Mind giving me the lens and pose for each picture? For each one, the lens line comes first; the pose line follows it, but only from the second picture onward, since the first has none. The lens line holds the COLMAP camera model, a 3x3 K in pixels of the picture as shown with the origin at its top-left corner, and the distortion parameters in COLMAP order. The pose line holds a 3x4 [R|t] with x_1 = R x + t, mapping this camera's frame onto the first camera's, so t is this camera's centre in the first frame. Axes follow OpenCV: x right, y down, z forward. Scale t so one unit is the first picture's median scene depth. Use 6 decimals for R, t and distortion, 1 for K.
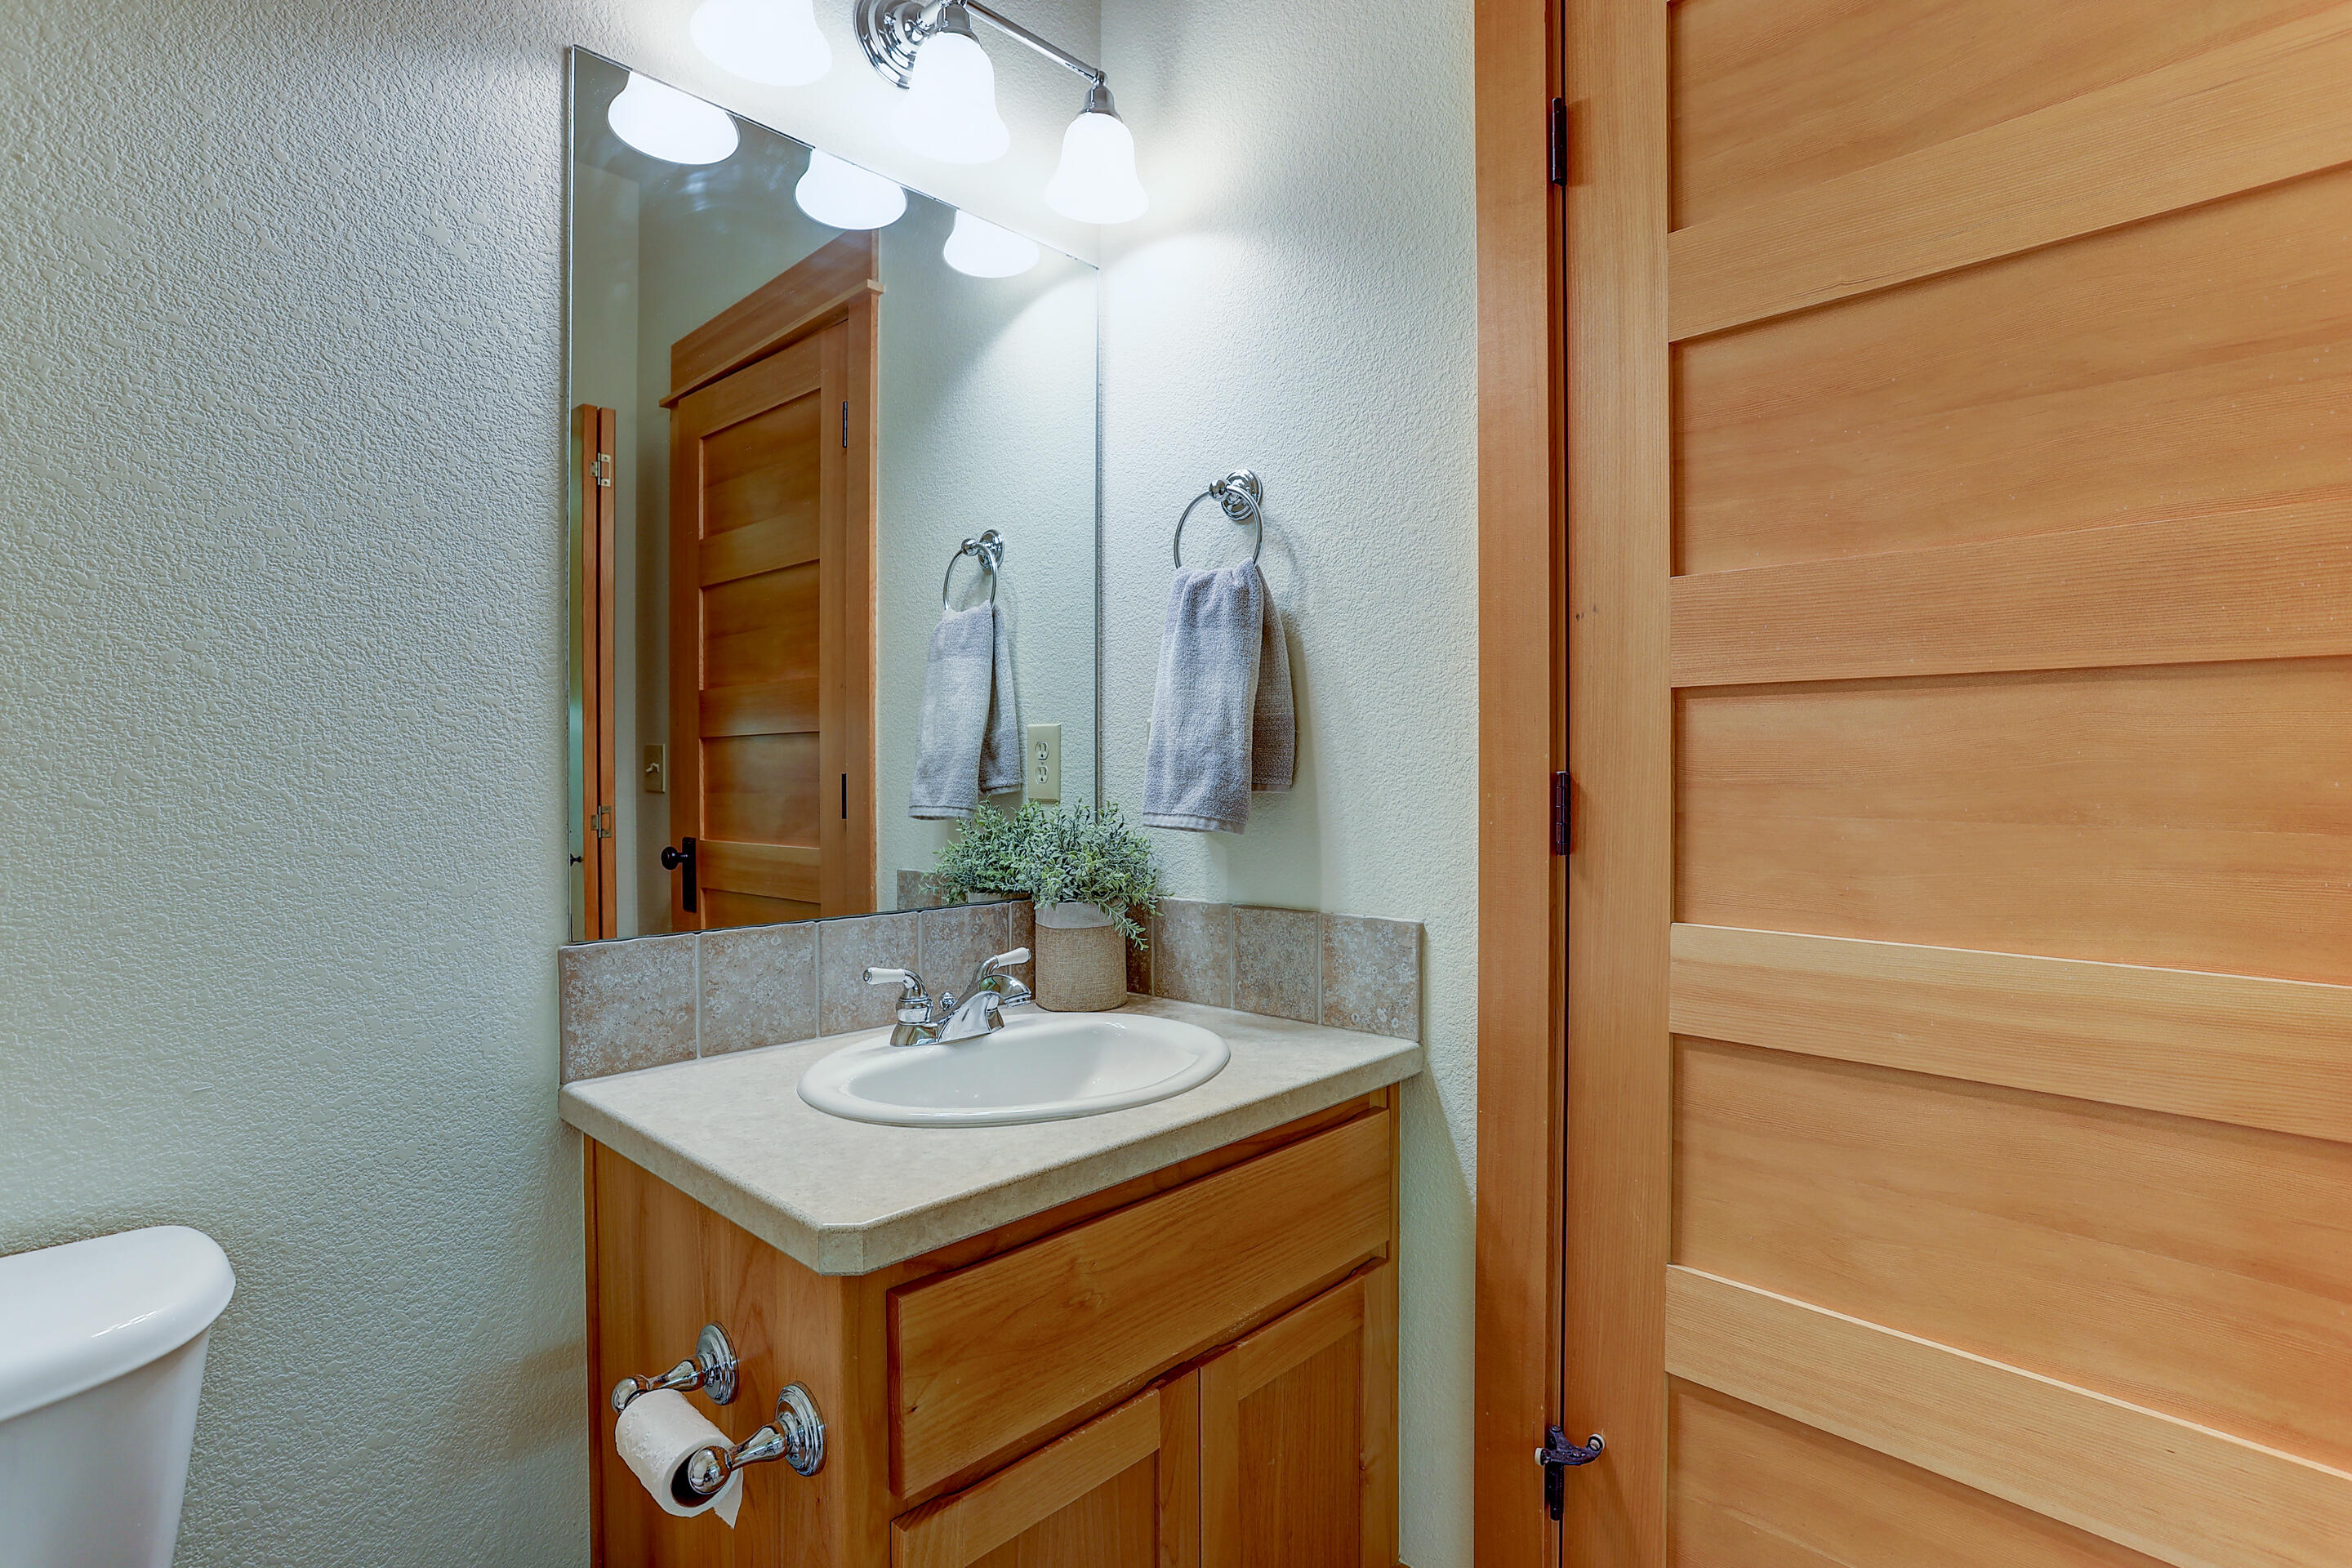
lens RADIAL K [[1146.3, 0, 1227.2], [0, 1146.3, 774.2], [0, 0, 1]] dist [-0.057555, 0.020506]
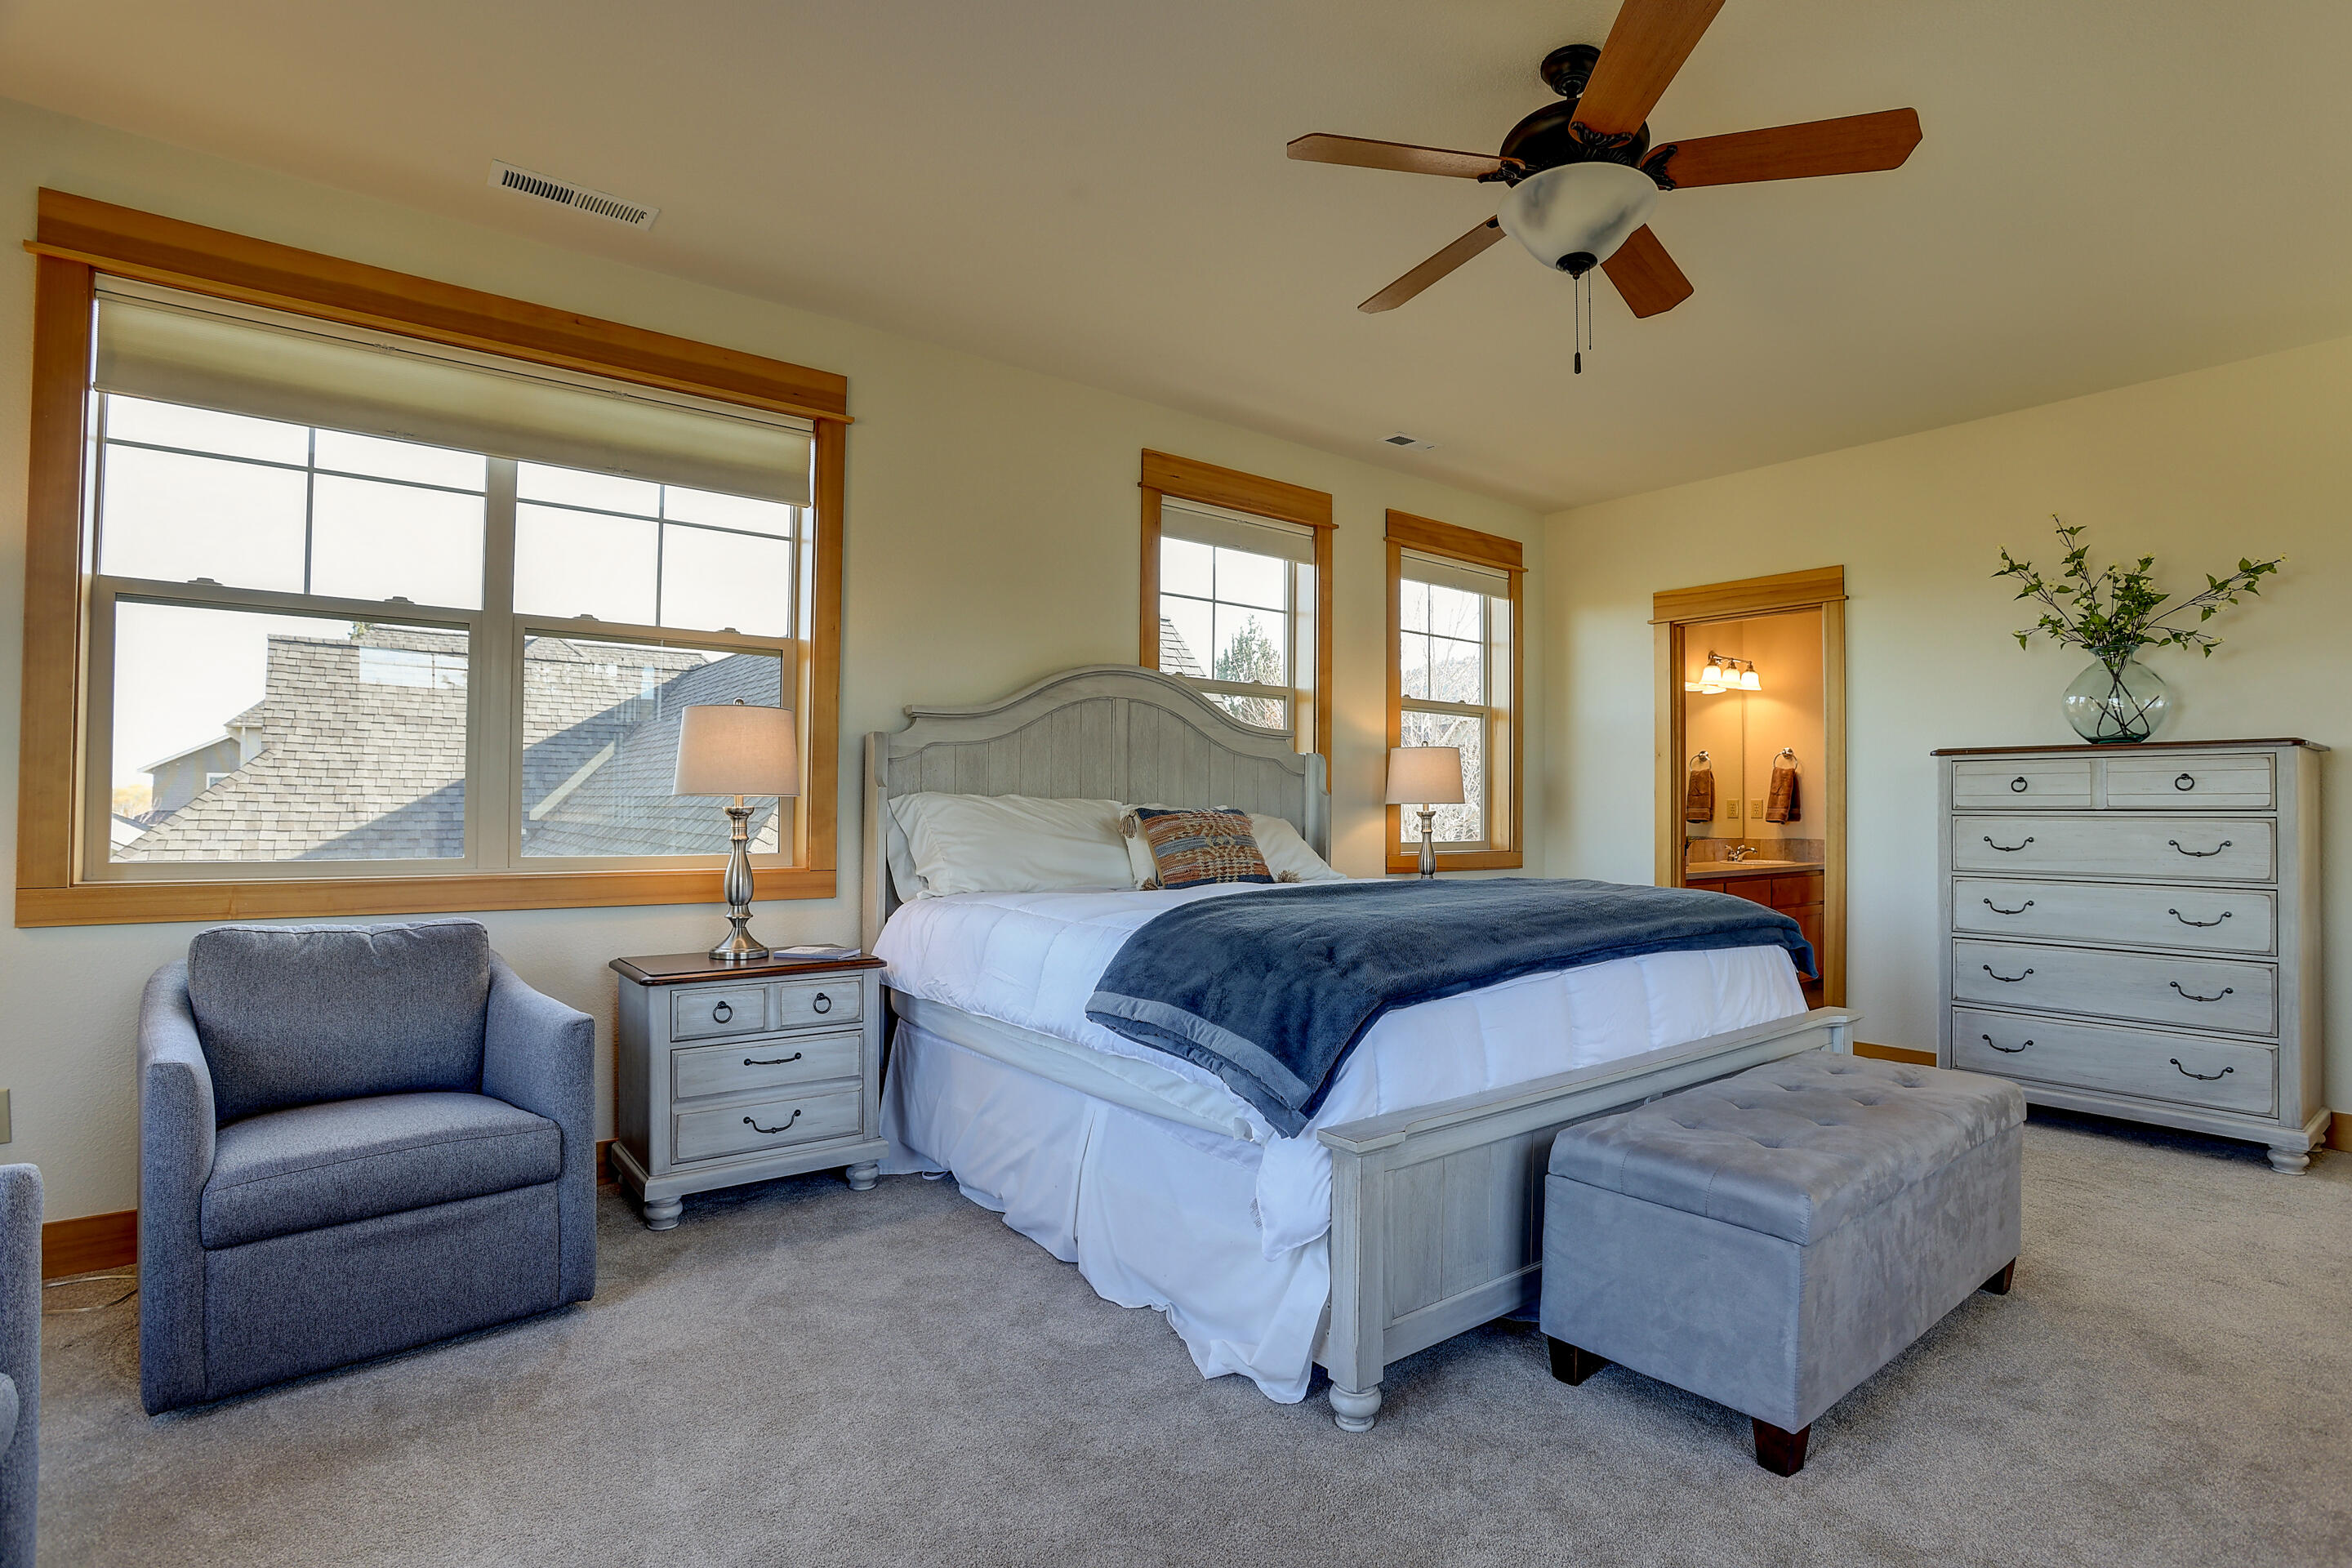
lens RADIAL K [[1386.9, 0, 1111.0], [0, 1386.9, 774.0], [0, 0, 1]] dist [-0.025554, 0.001212]
pose [[0.989740, 0.002624, -0.142856, -2.218637], [-0.006542, 0.999615, -0.026959, 0.019641], [0.142730, 0.027617, 0.989376, -5.809406]]
